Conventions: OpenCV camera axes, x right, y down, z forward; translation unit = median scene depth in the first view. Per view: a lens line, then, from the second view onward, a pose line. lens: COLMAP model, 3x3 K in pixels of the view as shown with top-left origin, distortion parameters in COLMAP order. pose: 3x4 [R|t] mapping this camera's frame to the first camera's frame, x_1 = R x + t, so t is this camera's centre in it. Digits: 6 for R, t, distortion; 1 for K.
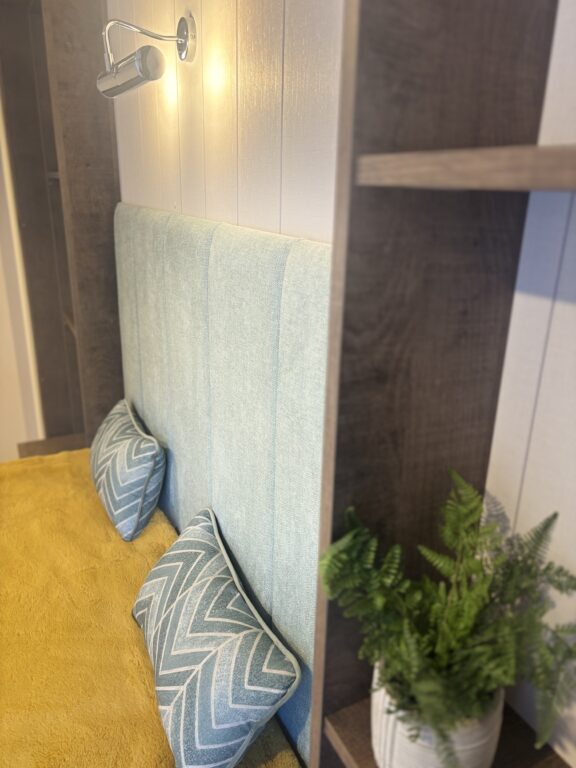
lens RADIAL K [[581.4, 0, 287.8], [0, 581.4, 383.6], [0, 0, 1]] dist [-0.002182, -0.000754]
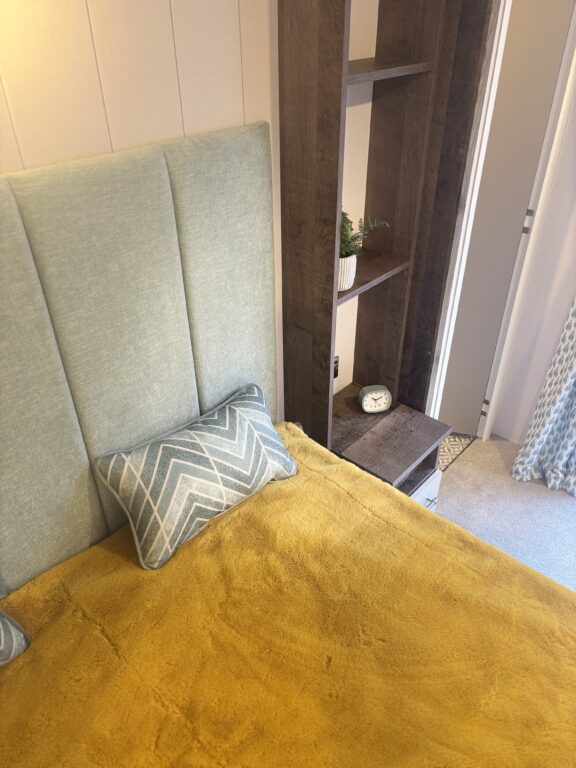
lens RADIAL K [[581.4, 0, 288.7], [0, 581.4, 384.4], [0, 0, 1]] dist [-0.002182, -0.000754]
pose [[-0.351698, -0.552090, 0.755980, -1.269271], [0.304288, 0.696295, 0.650064, -0.588691], [-0.885278, 0.458661, -0.076891, 0.950779]]
